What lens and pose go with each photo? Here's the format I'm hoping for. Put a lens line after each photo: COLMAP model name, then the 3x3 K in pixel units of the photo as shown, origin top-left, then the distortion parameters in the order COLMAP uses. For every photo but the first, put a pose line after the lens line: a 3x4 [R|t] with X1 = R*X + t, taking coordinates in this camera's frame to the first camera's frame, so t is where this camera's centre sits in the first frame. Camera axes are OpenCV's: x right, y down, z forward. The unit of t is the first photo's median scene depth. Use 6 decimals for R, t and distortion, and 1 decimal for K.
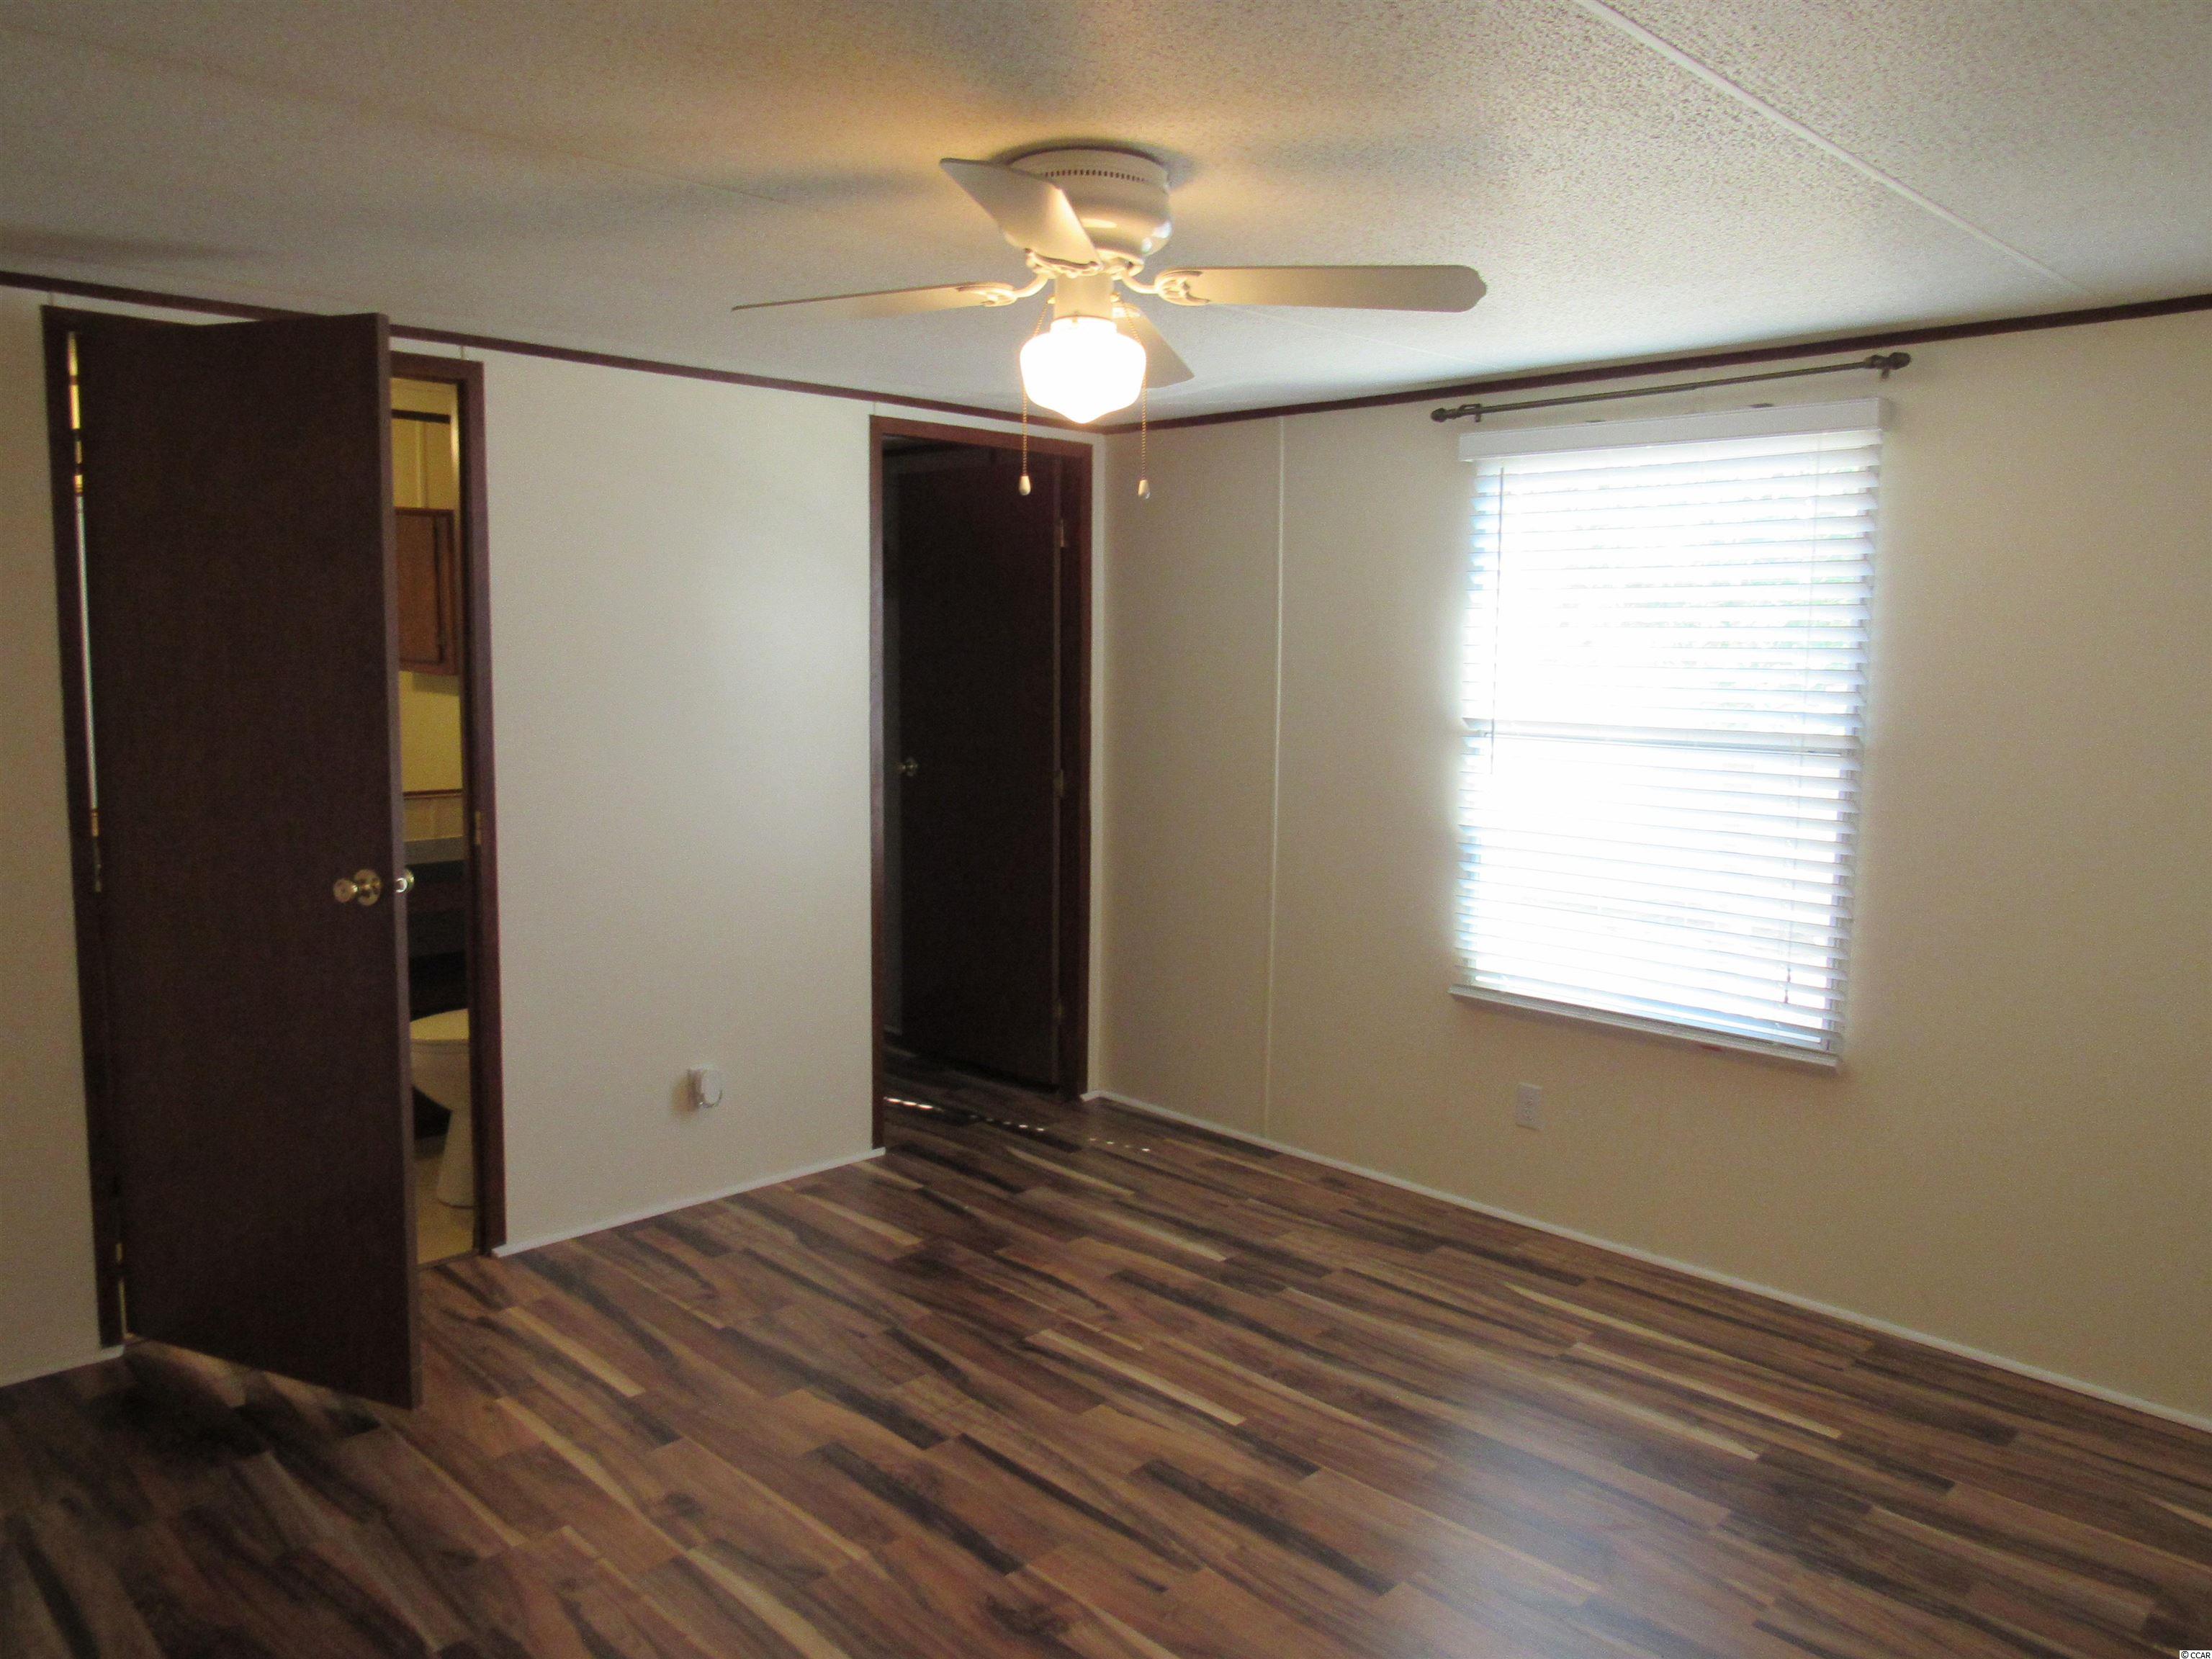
lens RADIAL K [[1544.5, 0, 1106.0], [0, 1544.5, 829.5], [0, 0, 1]] dist [-0.064830, 0.030204]
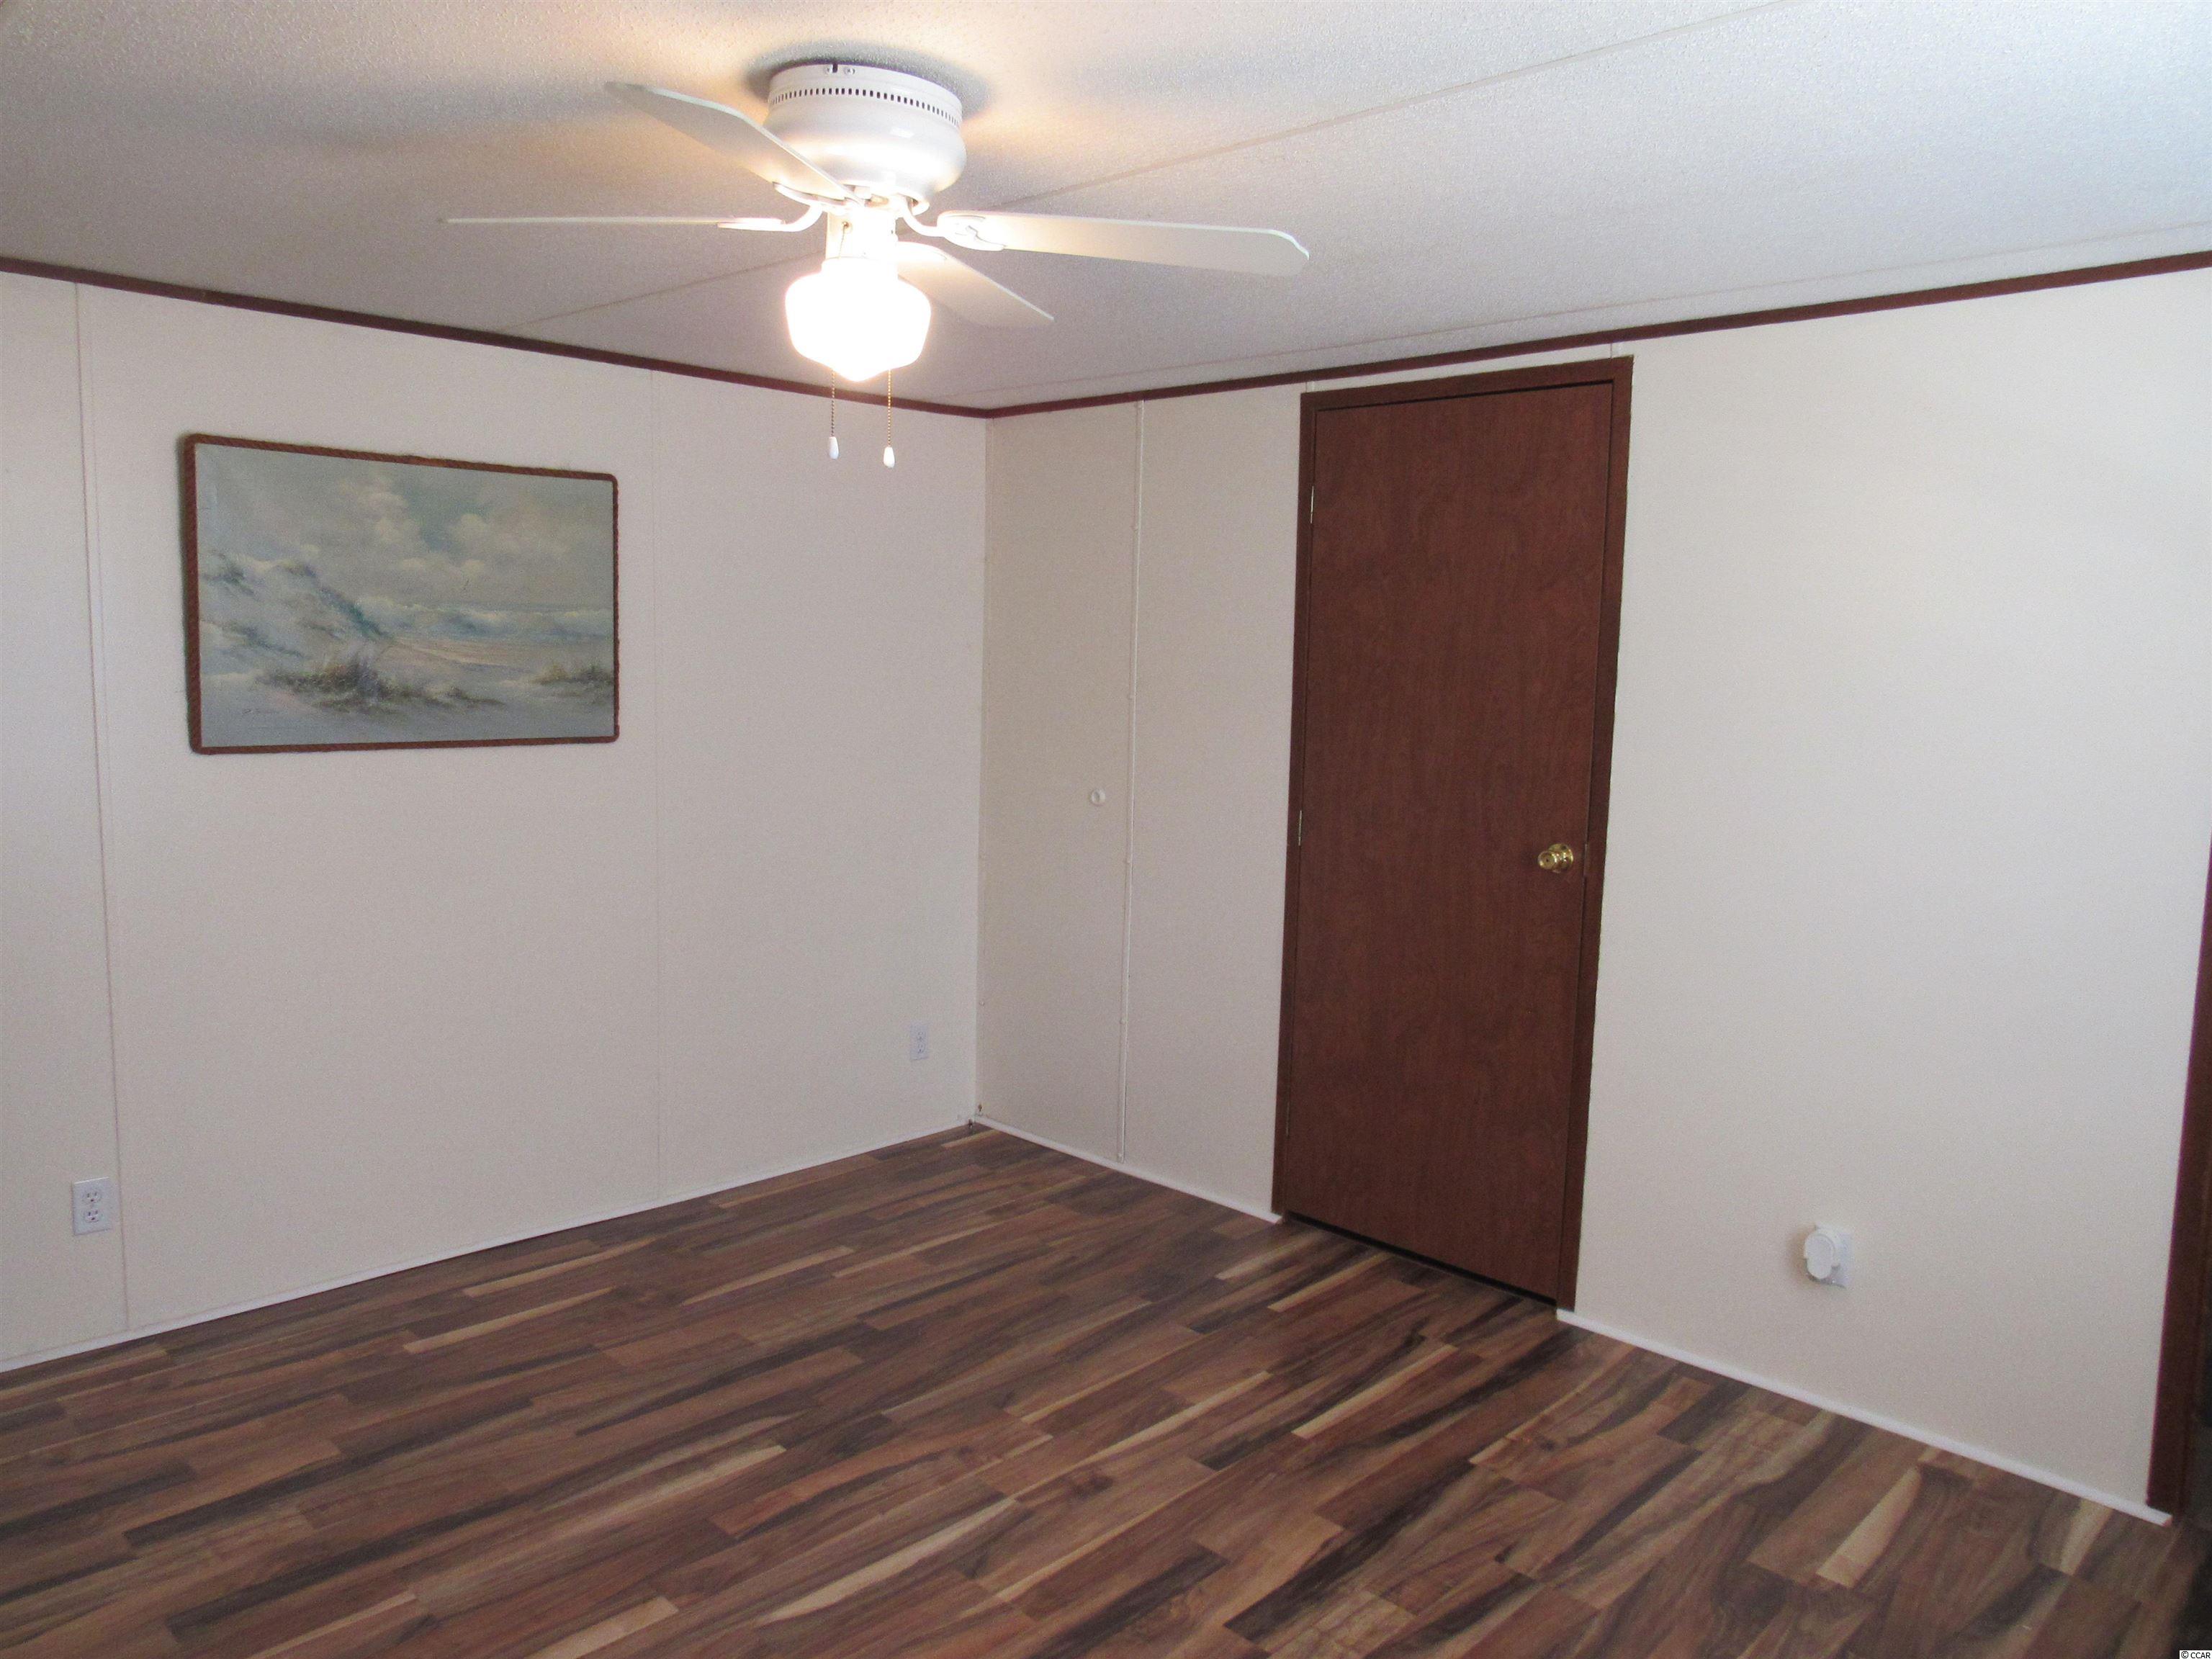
lens RADIAL K [[1562.6, 0, 1106.0], [0, 1562.6, 829.5], [0, 0, 1]] dist [-0.013179, 0.003879]
pose [[0.008214, 0.101219, -0.994830, 0.573748], [-0.134157, 0.985981, 0.099211, -0.082712], [0.990926, 0.132648, 0.021678, 0.720756]]
